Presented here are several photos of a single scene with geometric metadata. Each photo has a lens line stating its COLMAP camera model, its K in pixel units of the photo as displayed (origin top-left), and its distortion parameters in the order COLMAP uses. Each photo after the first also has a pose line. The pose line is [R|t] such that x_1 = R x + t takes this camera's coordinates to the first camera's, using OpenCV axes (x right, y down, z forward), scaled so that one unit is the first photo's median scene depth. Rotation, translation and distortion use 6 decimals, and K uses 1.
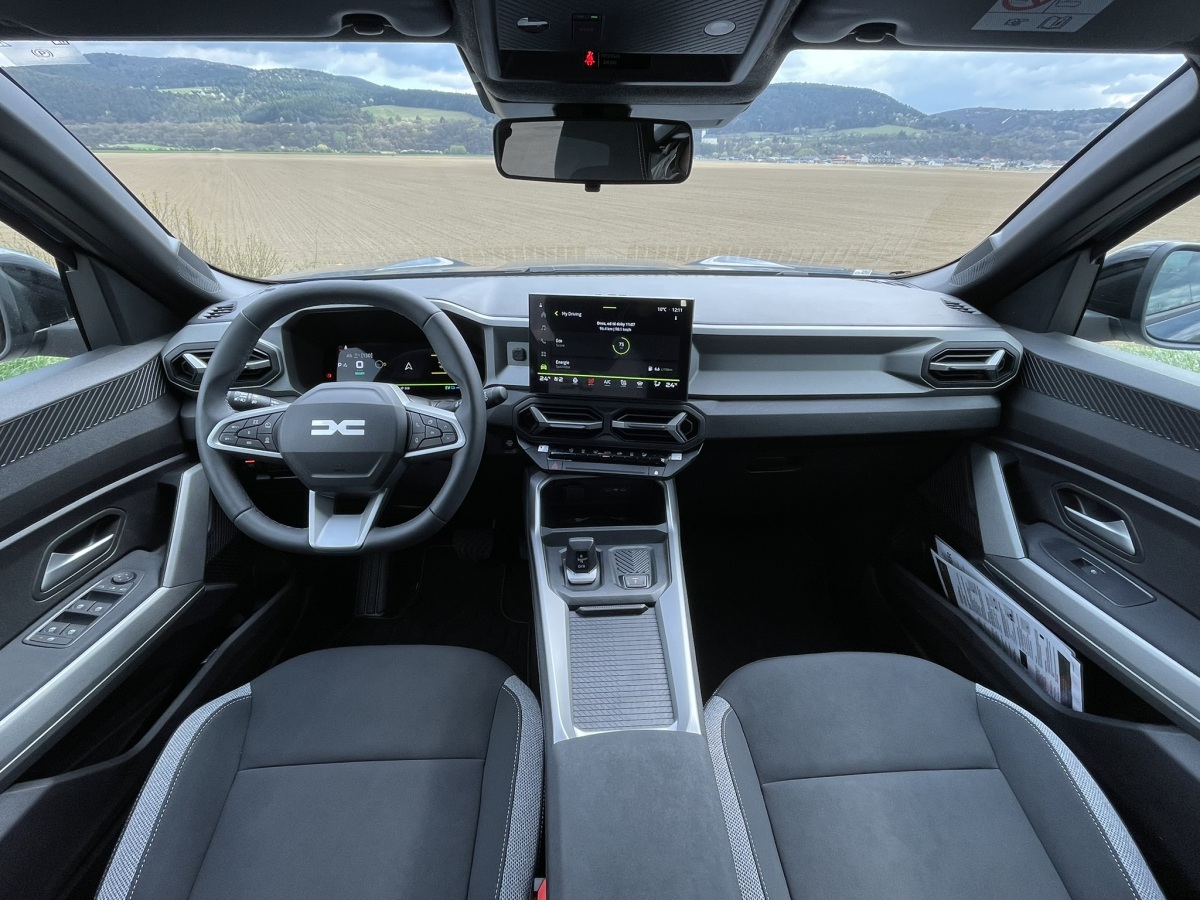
lens RADIAL K [[575.6, 0, 601.4], [0, 575.6, 446.2], [0, 0, 1]] dist [-0.001344, -0.000285]
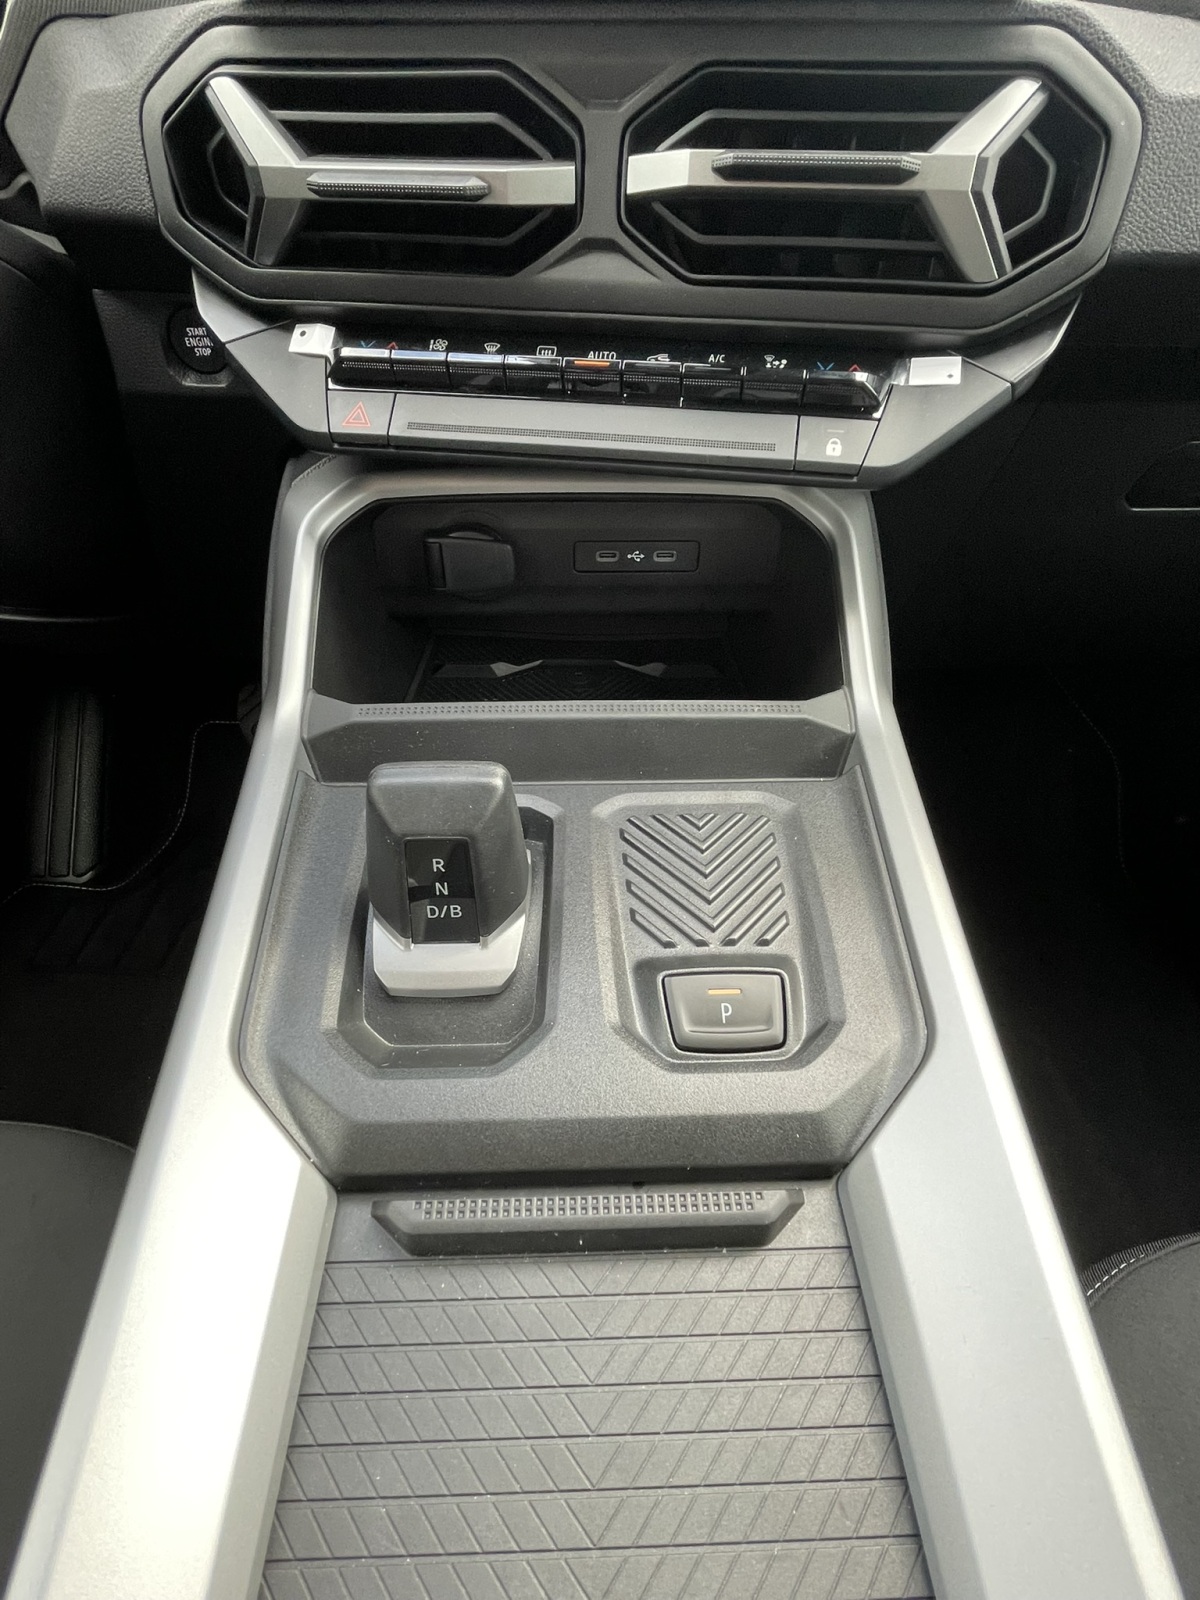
lens RADIAL K [[777.1, 0, 601.7], [0, 777.1, 778.0], [0, 0, 1]] dist [-0.002007, -0.000519]
pose [[0.999488, 0.026190, -0.018407, 0.021620], [-0.020426, 0.964516, 0.263232, 0.094371], [0.024648, -0.262721, 0.964557, 0.744830]]
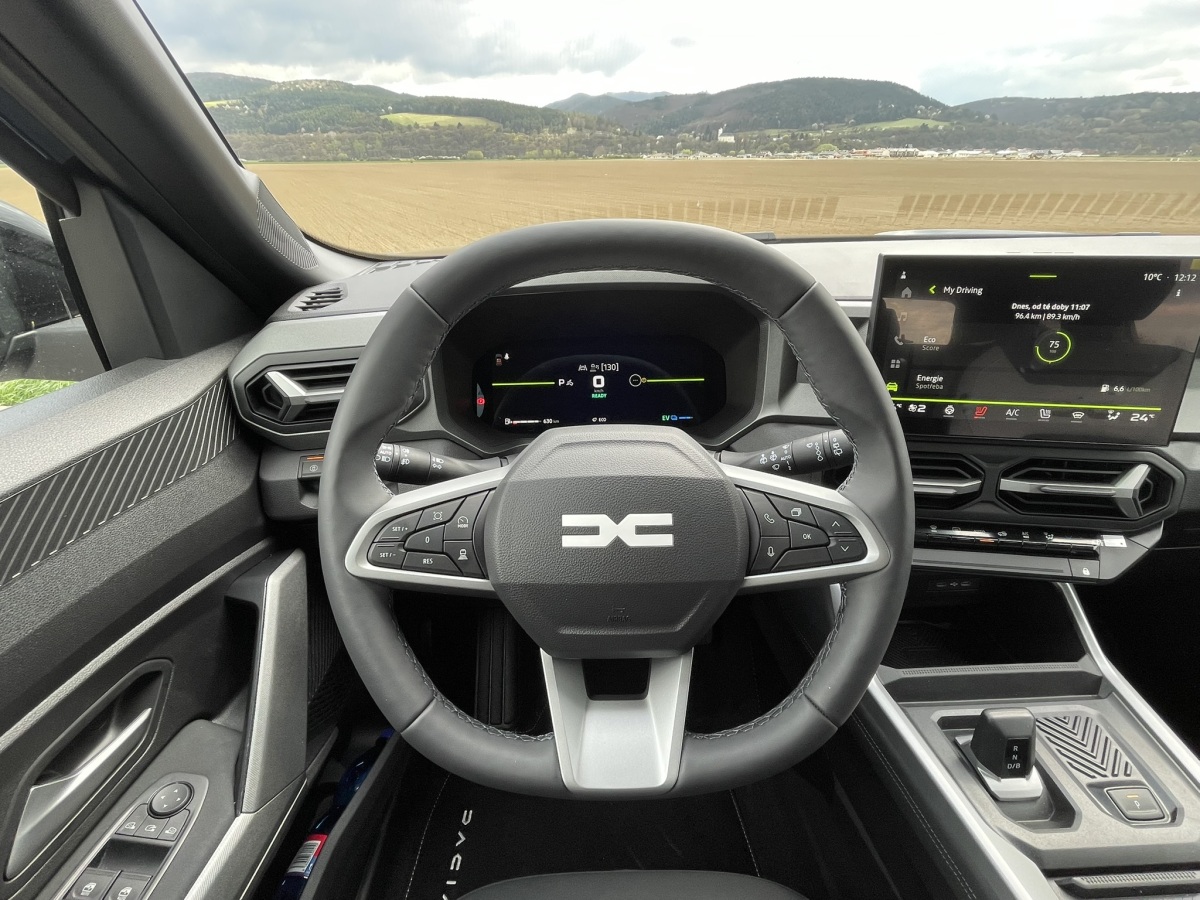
lens RADIAL K [[576.0, 0, 599.2], [0, 576.0, 446.9], [0, 0, 1]] dist [-0.000305, -0.001050]
pose [[0.999325, -0.008454, -0.035755, -0.383571], [0.008399, 0.999963, -0.001673, -0.084037], [0.035768, 0.001371, 0.999359, 0.447444]]
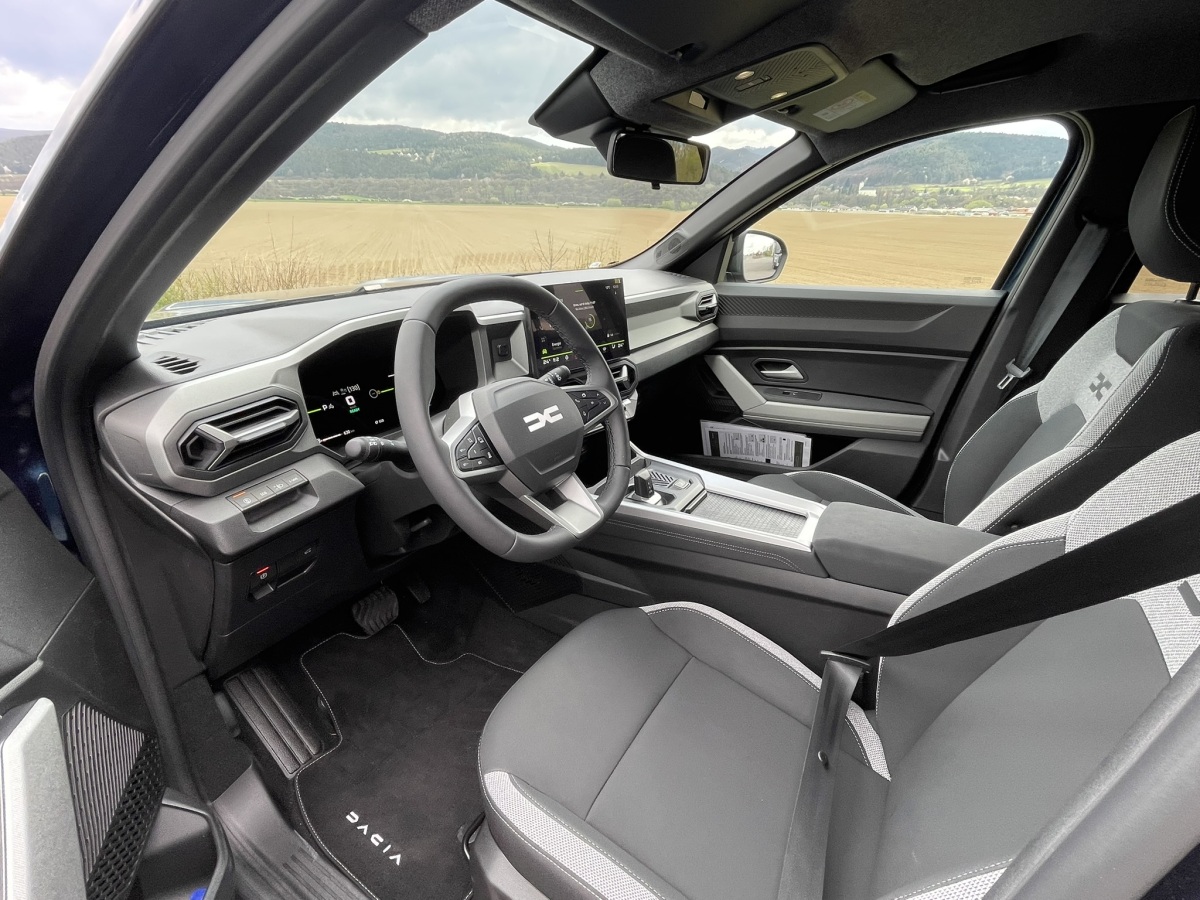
lens RADIAL K [[575.6, 0, 601.4], [0, 575.6, 446.2], [0, 0, 1]] dist [-0.001344, -0.000285]
pose [[0.572352, -0.302679, 0.762101, -0.981017], [0.353463, 0.929674, 0.103776, -0.046291], [-0.739917, 0.209978, 0.639087, 0.261797]]
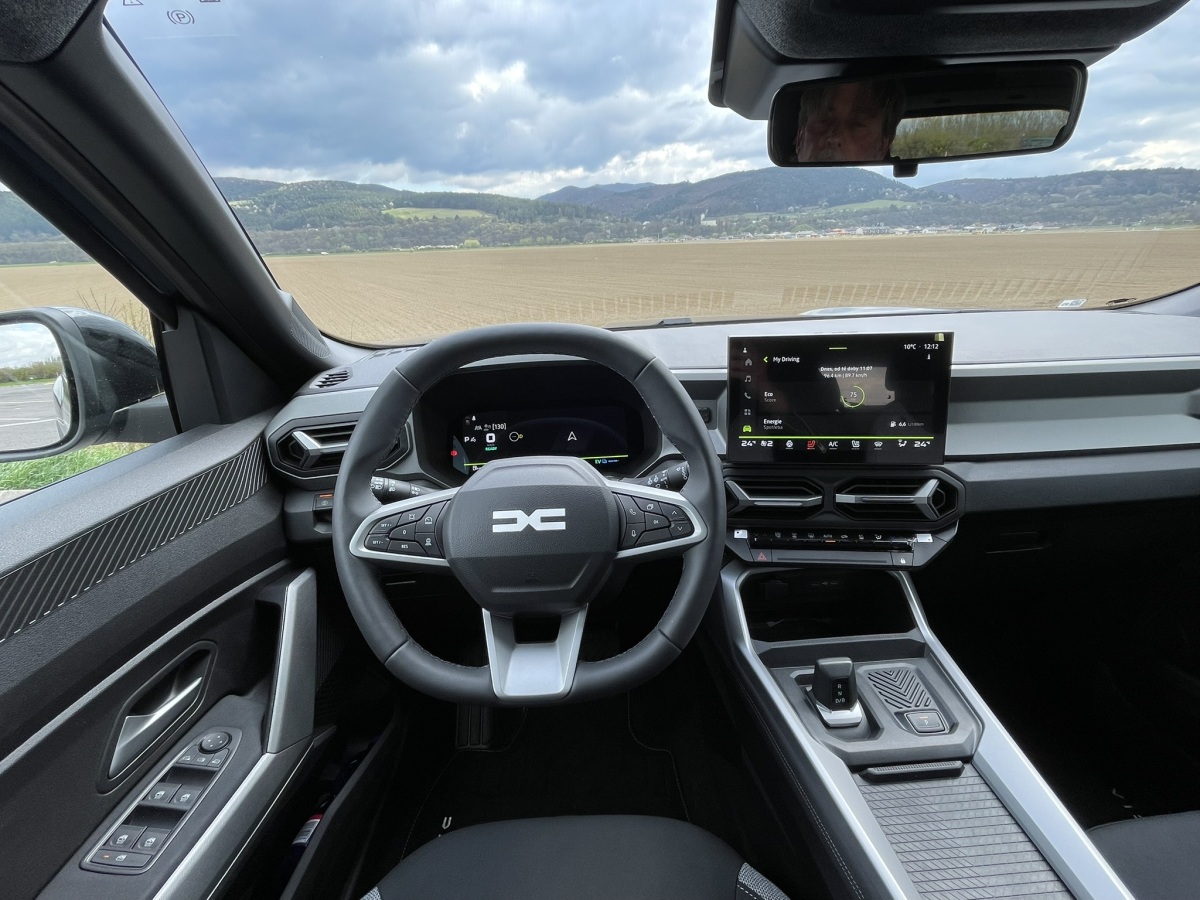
lens RADIAL K [[575.6, 0, 601.4], [0, 575.6, 446.2], [0, 0, 1]] dist [-0.001344, -0.000285]
pose [[0.998732, -0.043746, -0.024911, -0.291532], [0.040259, 0.991150, -0.126495, -0.024920], [0.030224, 0.125331, 0.991654, 0.237396]]
